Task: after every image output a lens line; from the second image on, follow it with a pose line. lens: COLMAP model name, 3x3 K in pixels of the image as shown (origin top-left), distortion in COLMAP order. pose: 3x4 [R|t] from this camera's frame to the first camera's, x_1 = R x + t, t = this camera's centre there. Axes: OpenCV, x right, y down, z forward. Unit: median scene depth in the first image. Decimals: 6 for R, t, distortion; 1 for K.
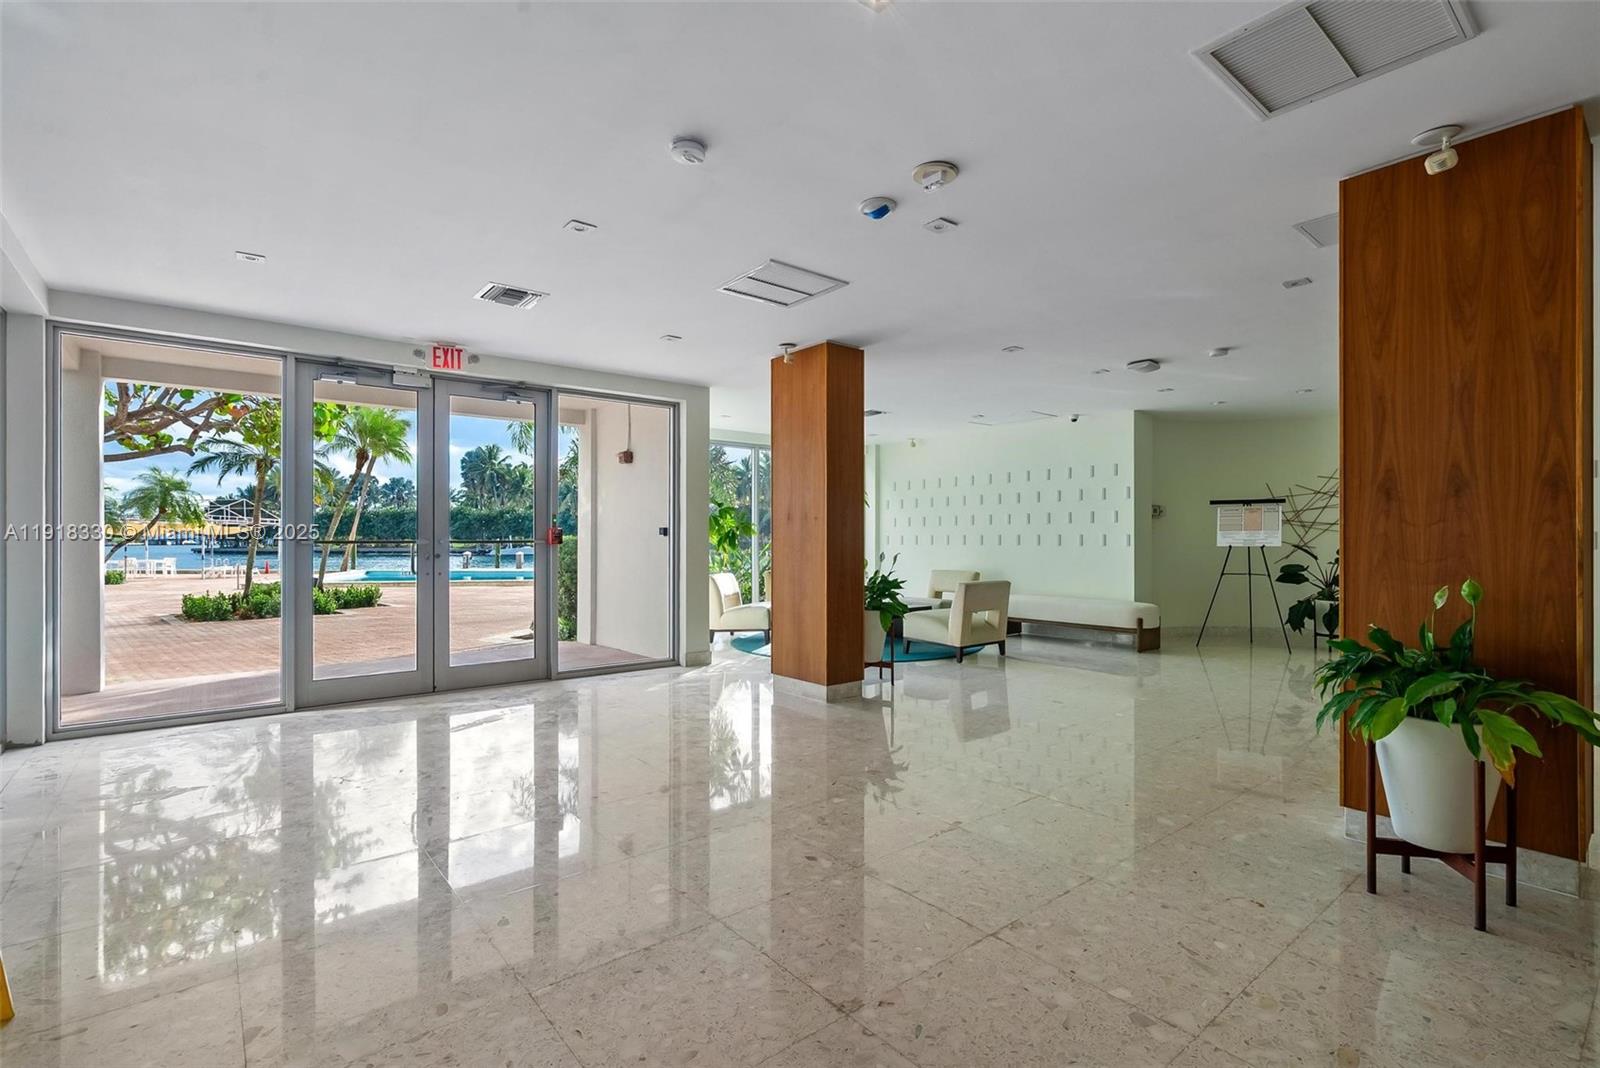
lens RADIAL K [[737.8, 0, 808.8], [0, 737.8, 535.2], [0, 0, 1]] dist [0.001019, -0.000427]
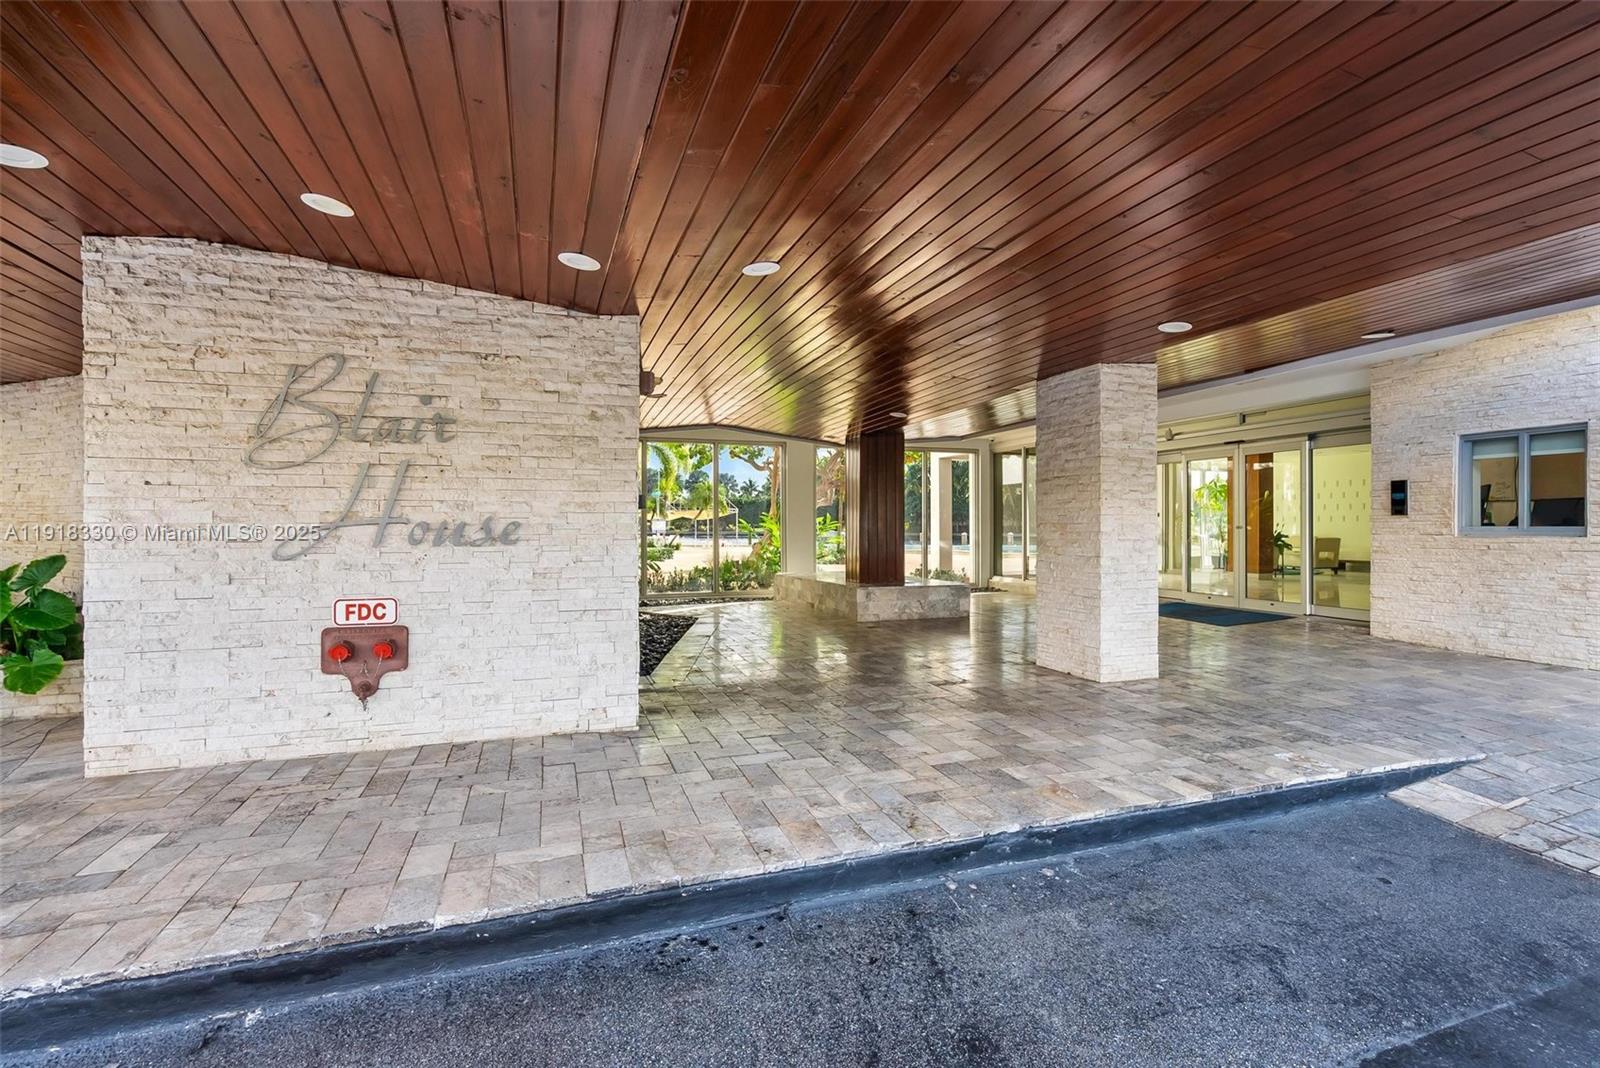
lens RADIAL K [[737.8, 0, 801.2], [0, 737.8, 533.1], [0, 0, 1]] dist [0.001019, -0.000427]
pose [[0.941606, -0.005145, -0.336678, -0.437748], [0.008545, 0.999926, 0.008618, 0.018328], [0.336609, -0.010991, 0.941580, -1.403748]]
